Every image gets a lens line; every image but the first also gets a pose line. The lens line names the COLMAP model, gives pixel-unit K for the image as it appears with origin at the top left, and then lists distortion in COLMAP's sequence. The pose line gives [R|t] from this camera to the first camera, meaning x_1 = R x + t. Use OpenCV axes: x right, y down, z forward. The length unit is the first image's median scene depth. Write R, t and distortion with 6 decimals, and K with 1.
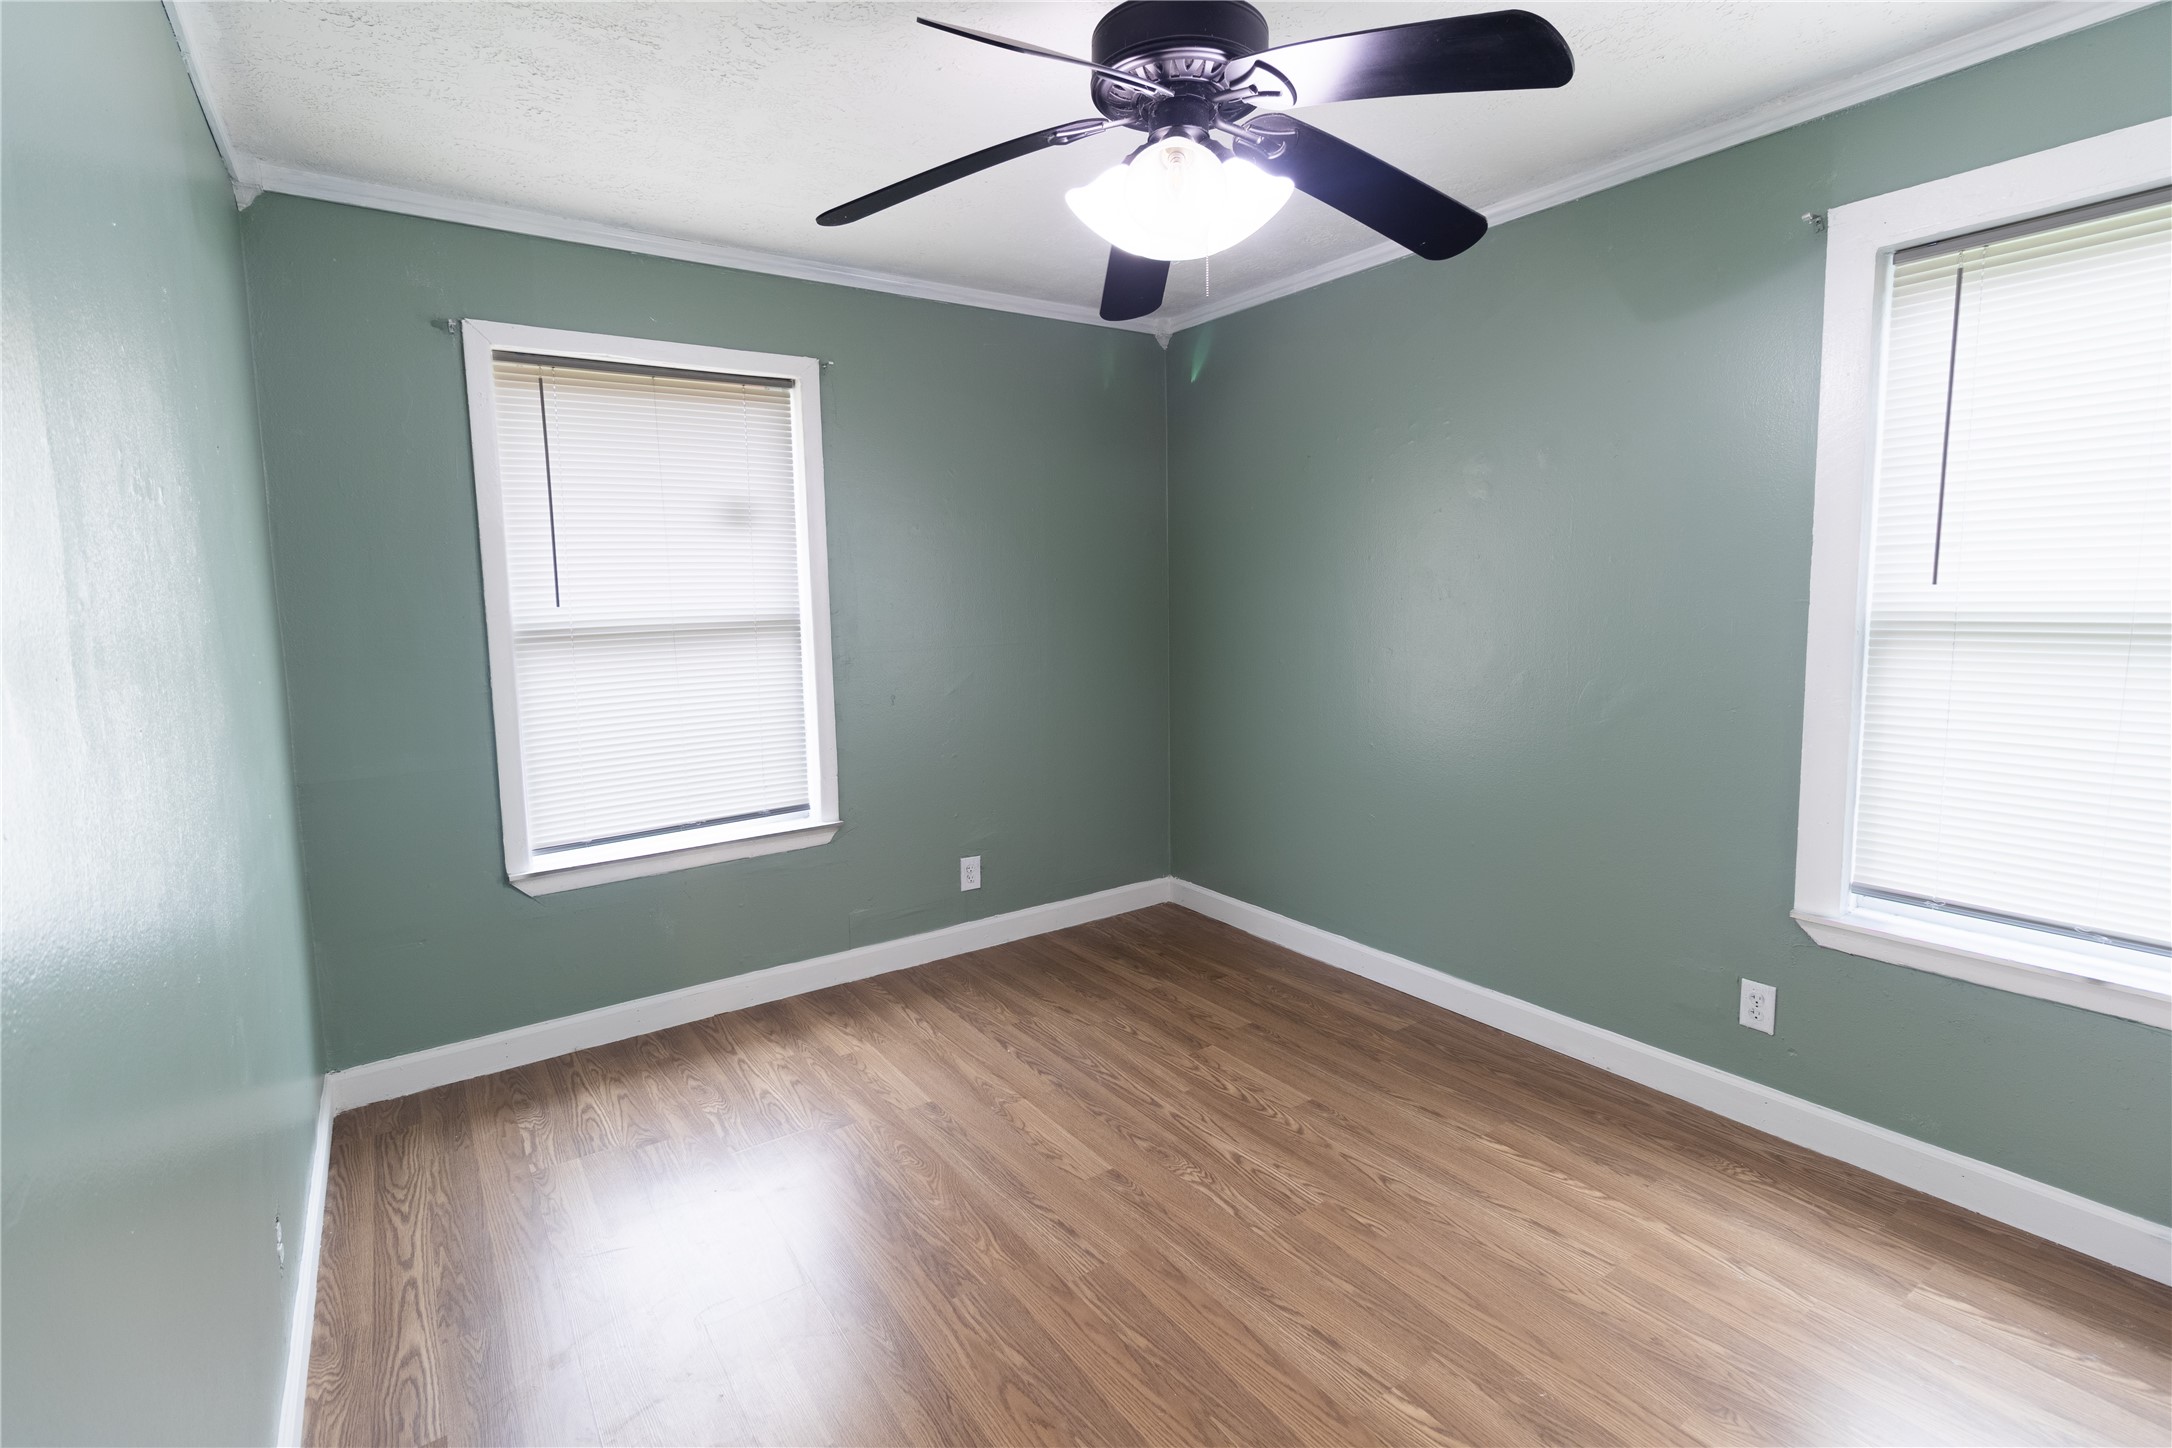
lens RADIAL K [[999.8, 0, 1098.3], [0, 999.8, 694.8], [0, 0, 1]] dist [-0.001966, -0.000402]
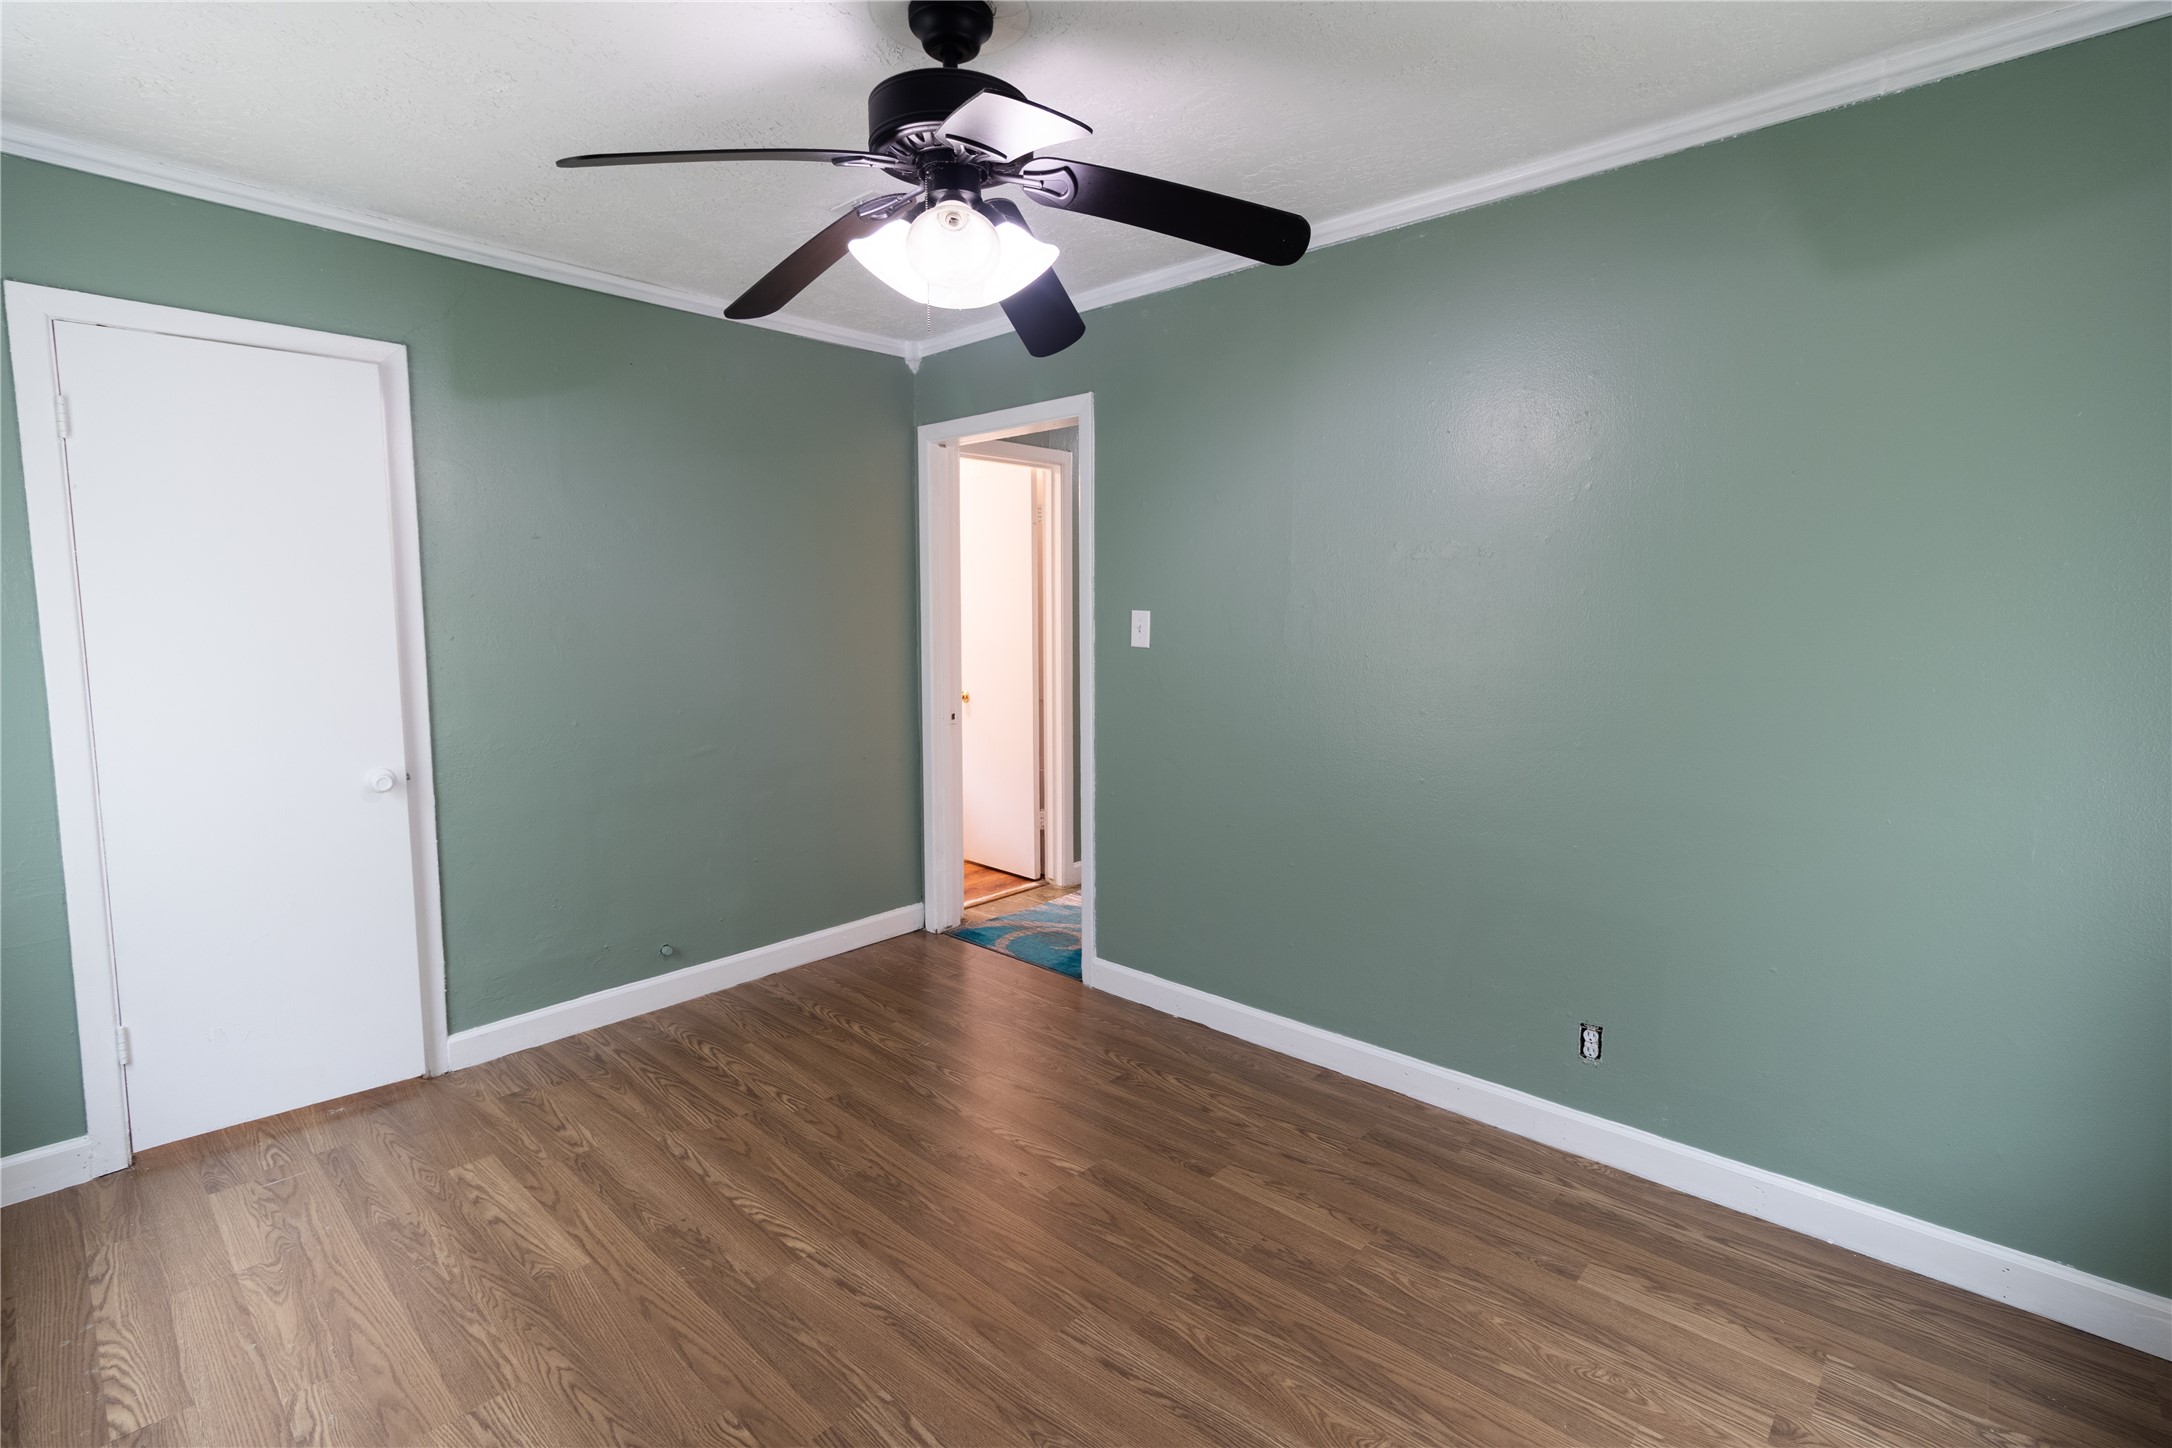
lens RADIAL K [[999.8, 0, 1098.3], [0, 999.8, 694.8], [0, 0, 1]] dist [-0.001966, -0.000402]
pose [[-0.976701, 0.040298, -0.210788, 0.147265], [-0.002295, 0.980194, 0.198025, -0.204349], [0.214593, 0.193895, -0.957264, 1.826105]]
